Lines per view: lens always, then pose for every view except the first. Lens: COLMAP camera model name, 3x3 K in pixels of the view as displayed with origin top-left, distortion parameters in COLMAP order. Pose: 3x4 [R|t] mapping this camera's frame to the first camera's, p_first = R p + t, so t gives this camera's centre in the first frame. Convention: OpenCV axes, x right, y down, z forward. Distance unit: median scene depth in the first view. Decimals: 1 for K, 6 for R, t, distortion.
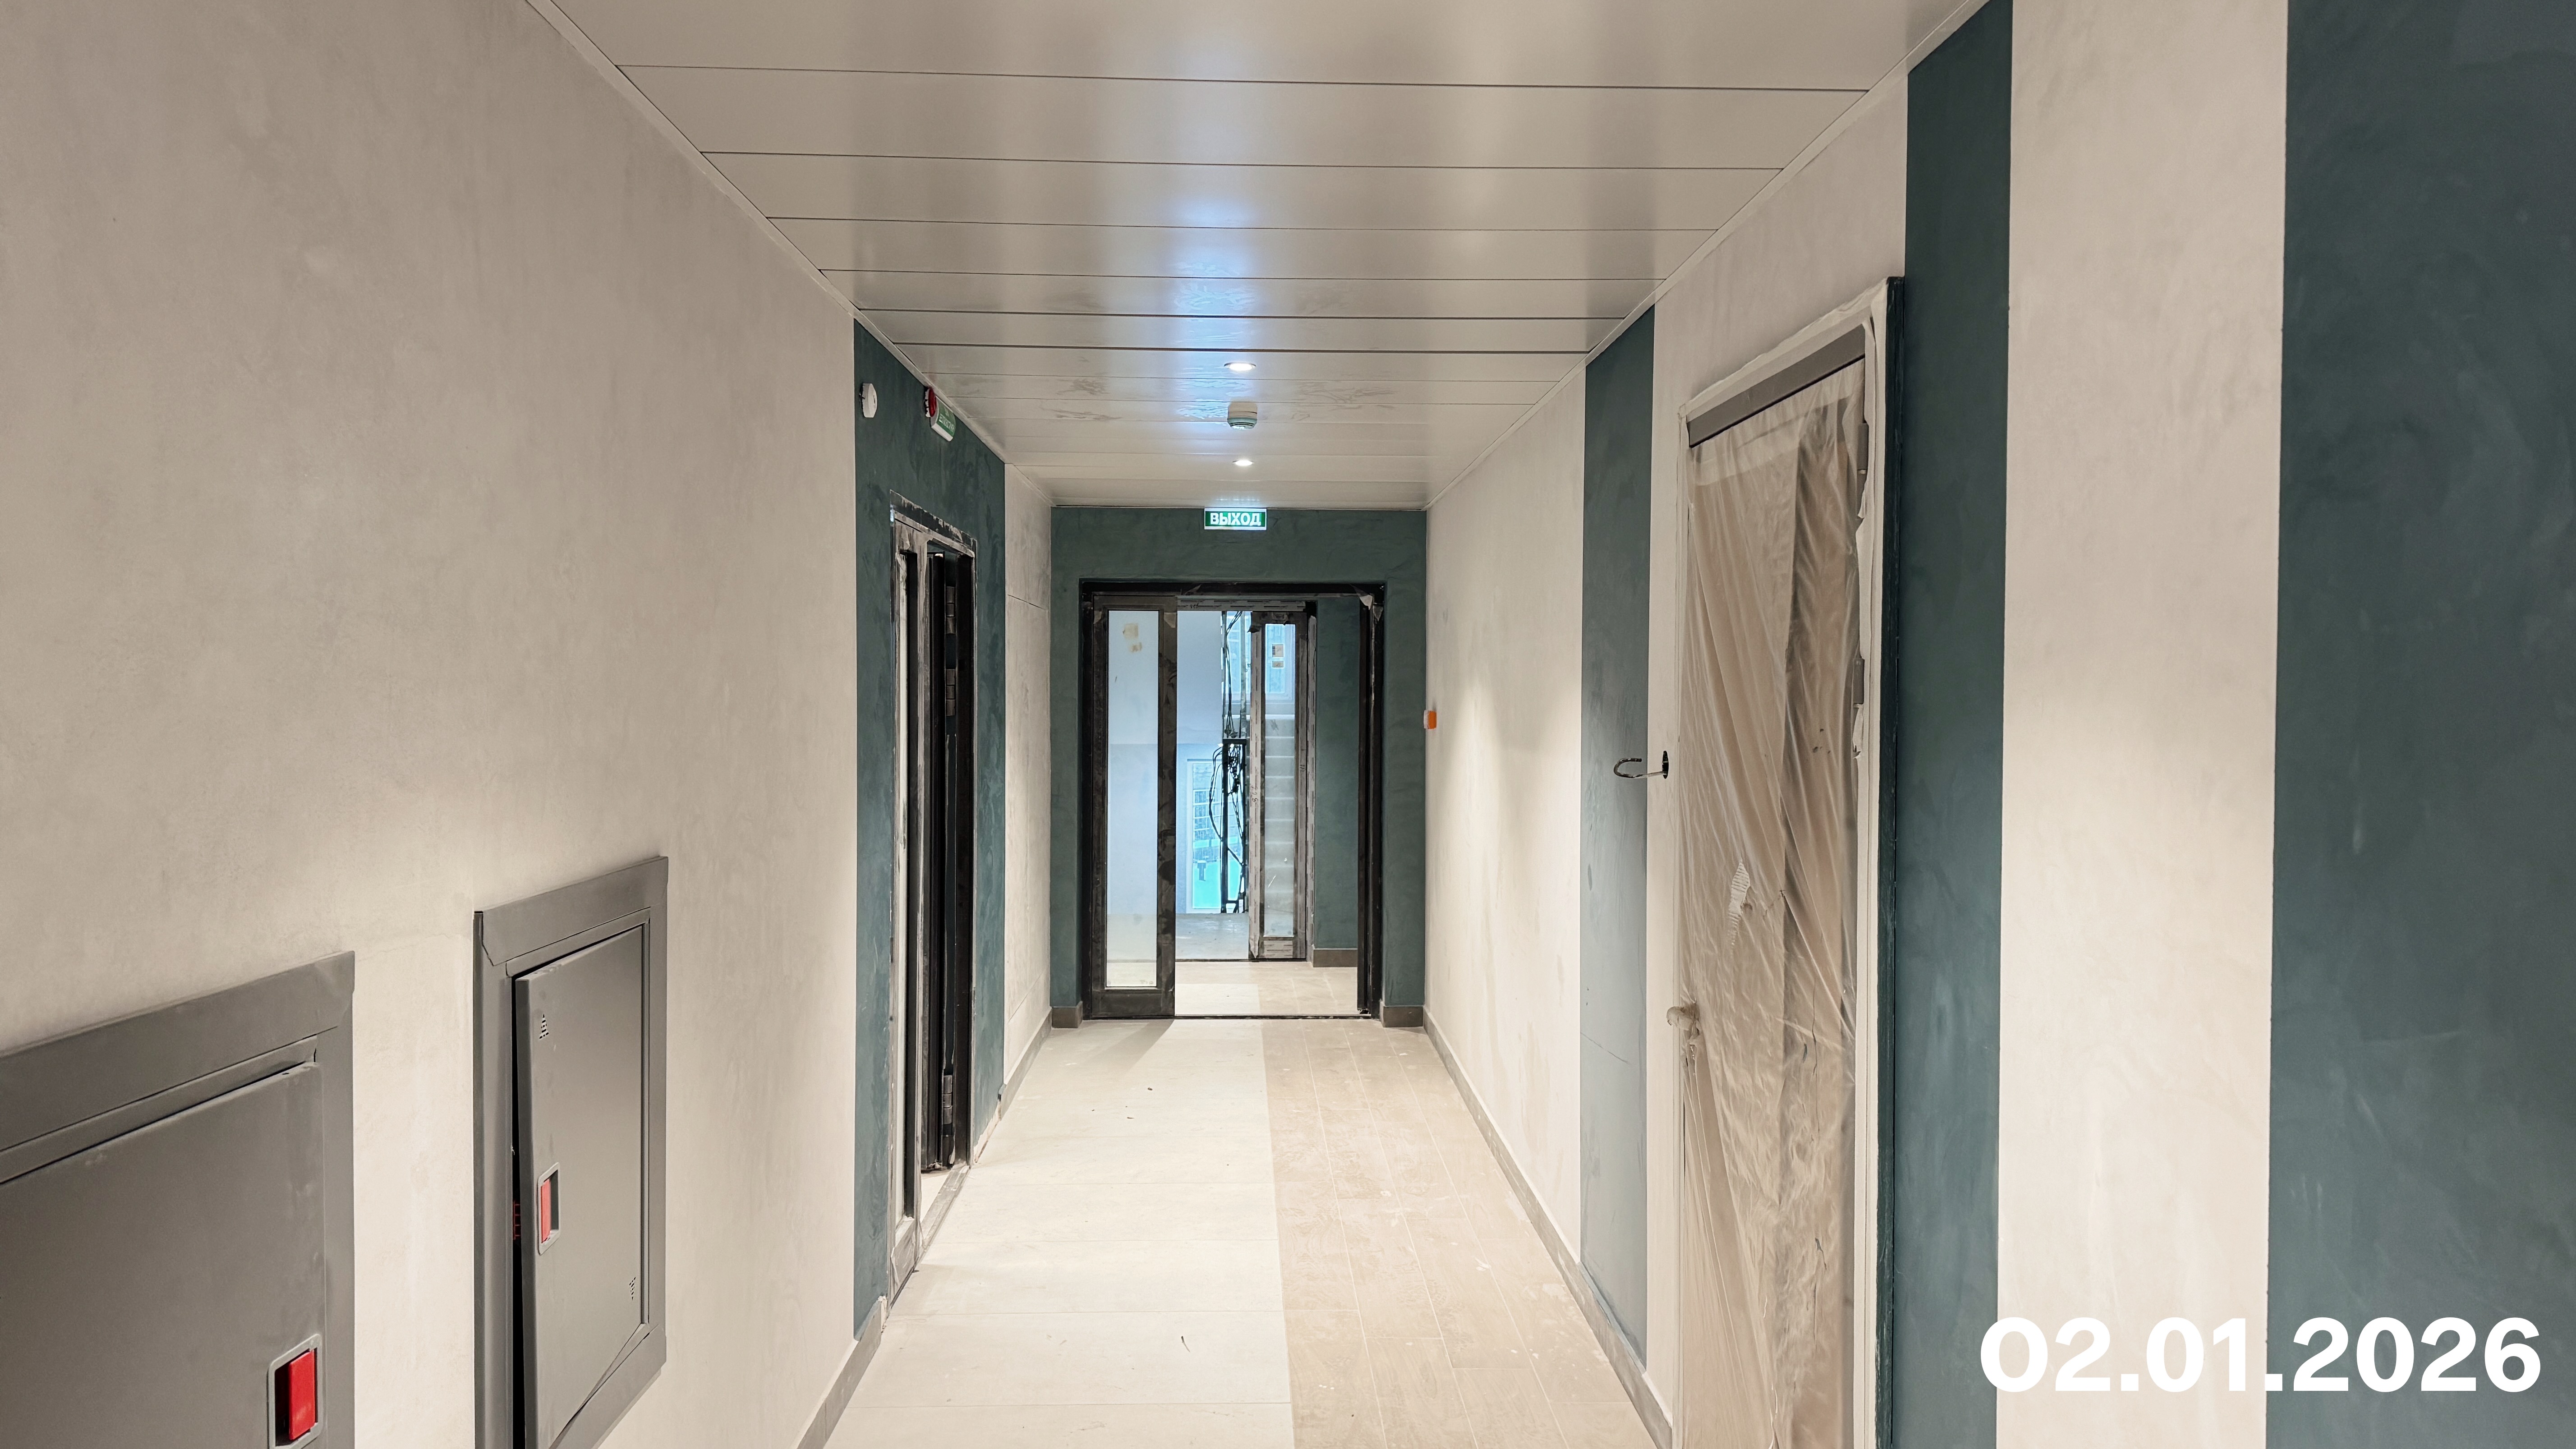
lens RADIAL K [[1761.4, 0, 1306.6], [0, 1761.4, 727.4], [0, 0, 1]] dist [0.117066, -0.132327]
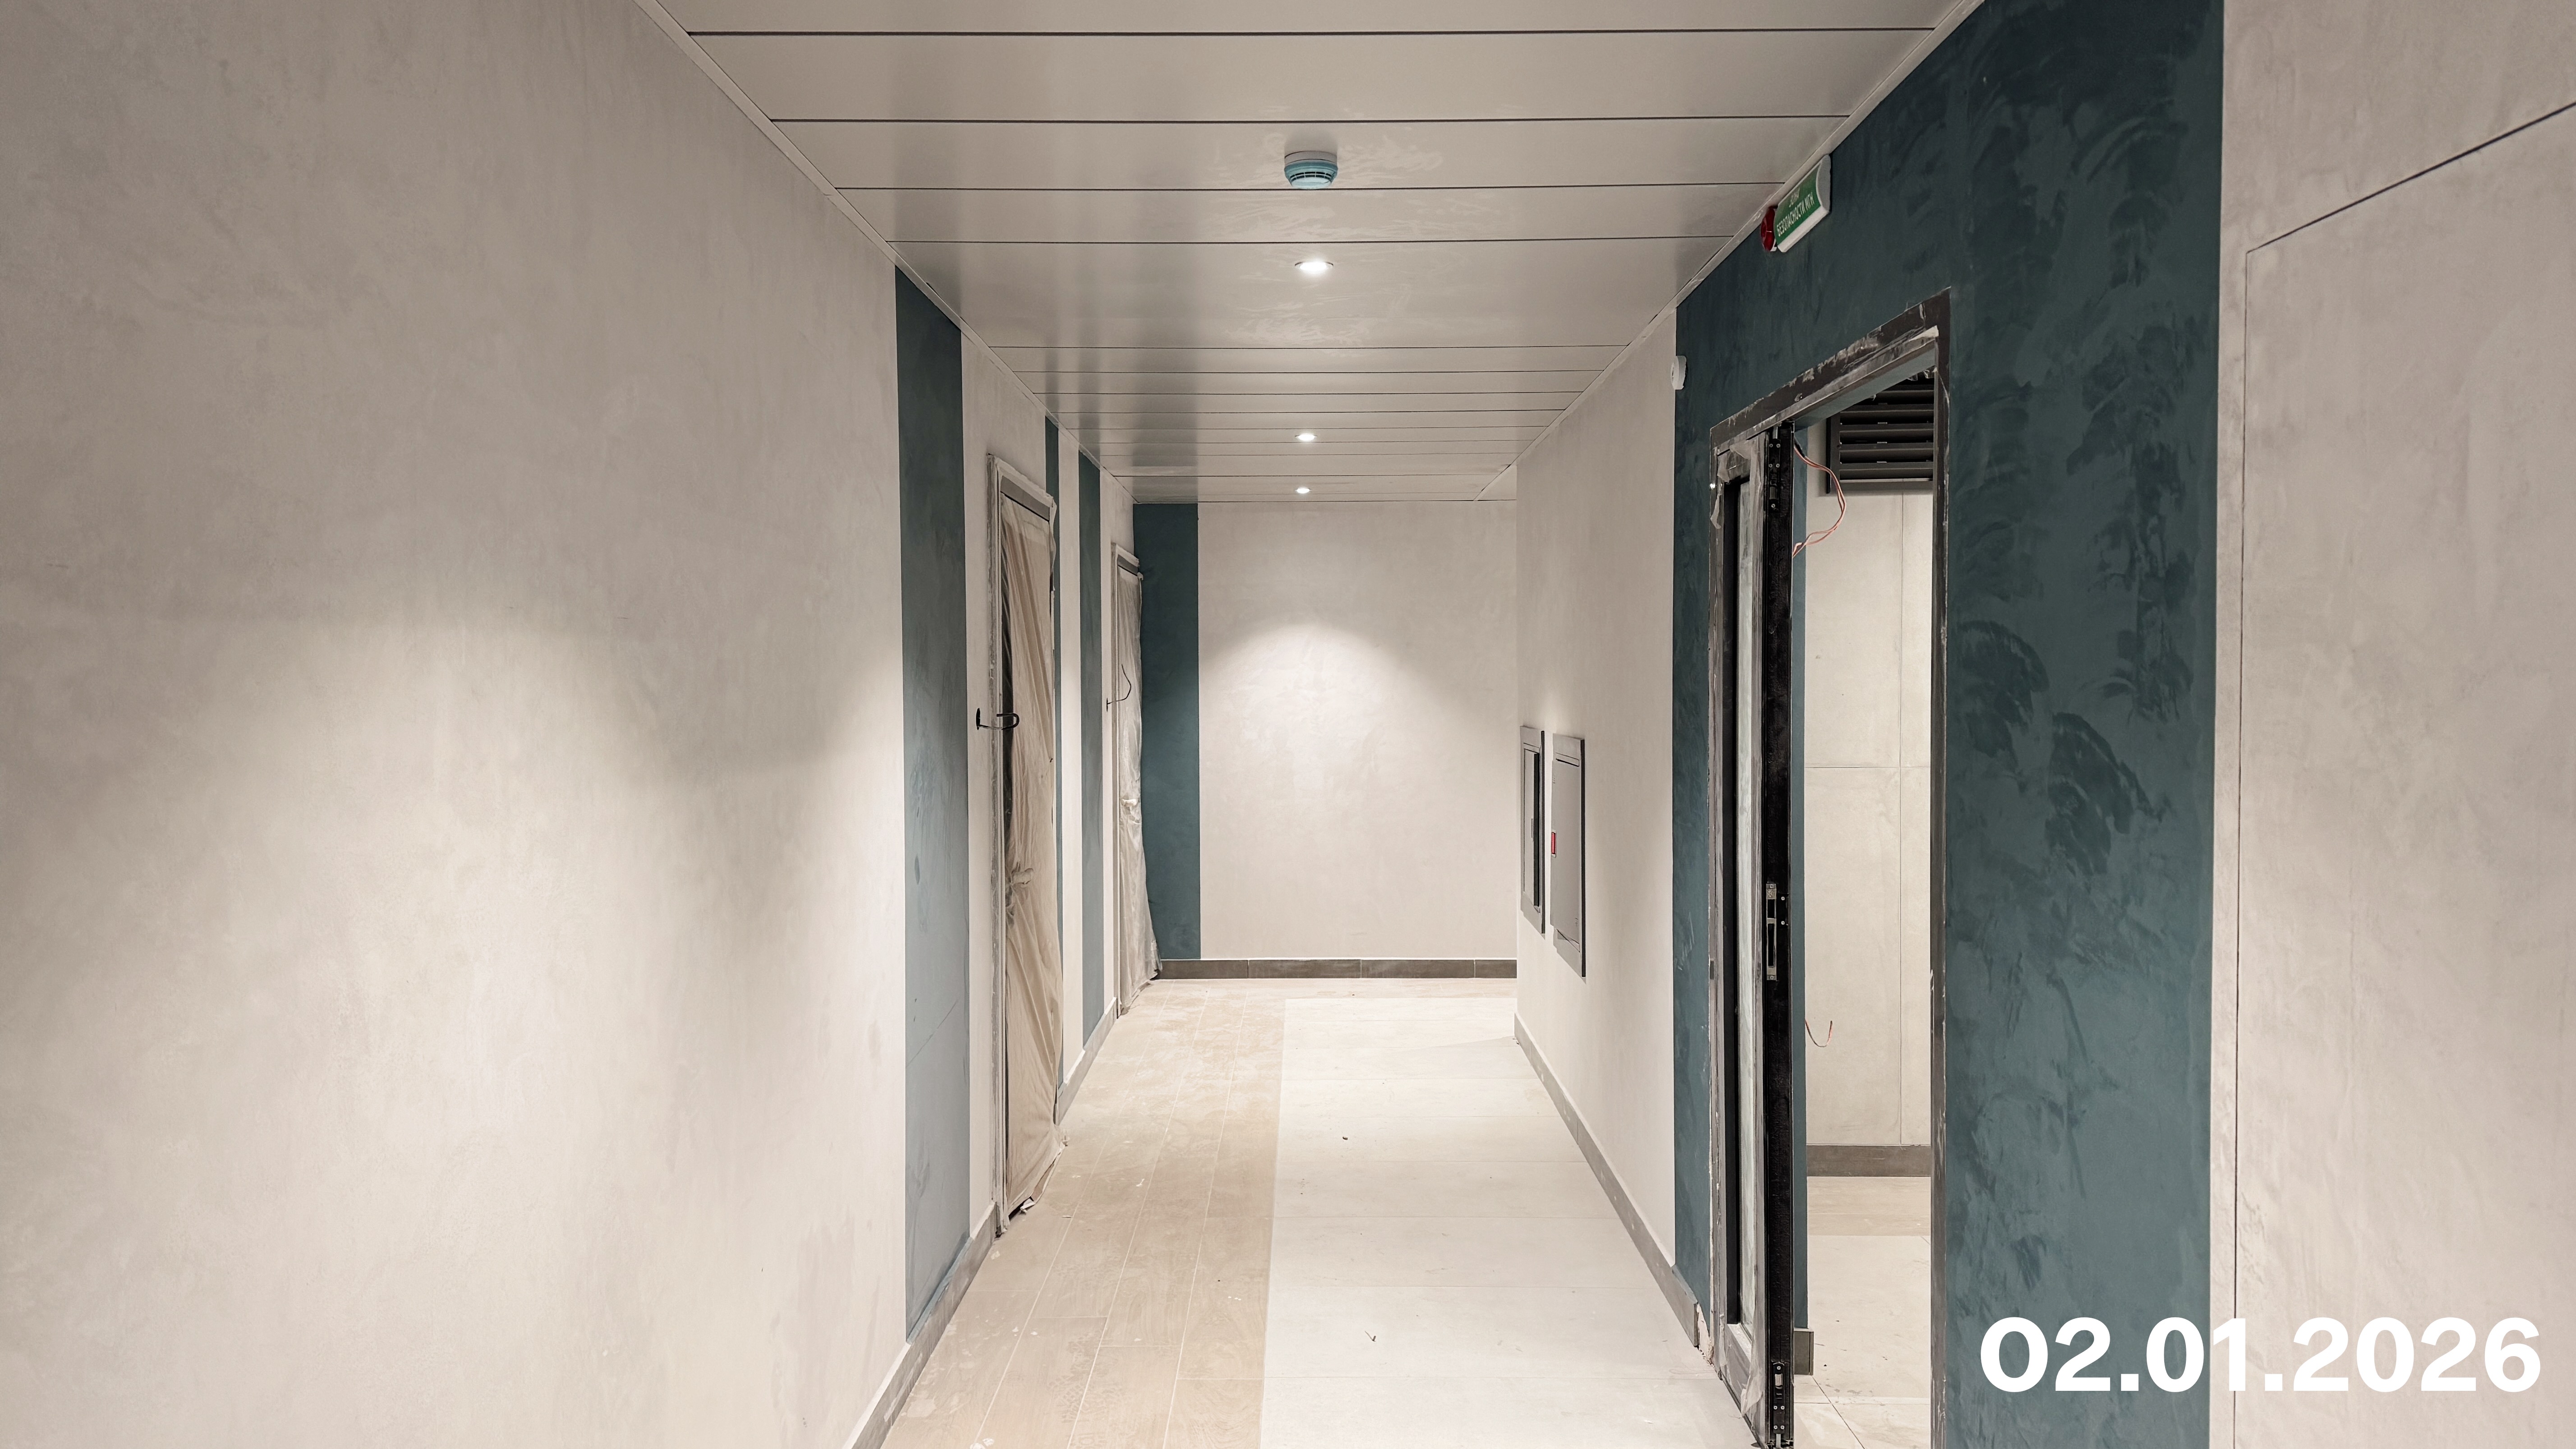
lens RADIAL K [[1761.4, 0, 1306.6], [0, 1761.4, 727.4], [0, 0, 1]] dist [0.117066, -0.132327]
pose [[-0.999178, -0.003139, 0.040421, -0.069913], [-0.001022, 0.998631, 0.052300, -0.032845], [-0.040529, 0.052215, -0.997813, 1.911547]]
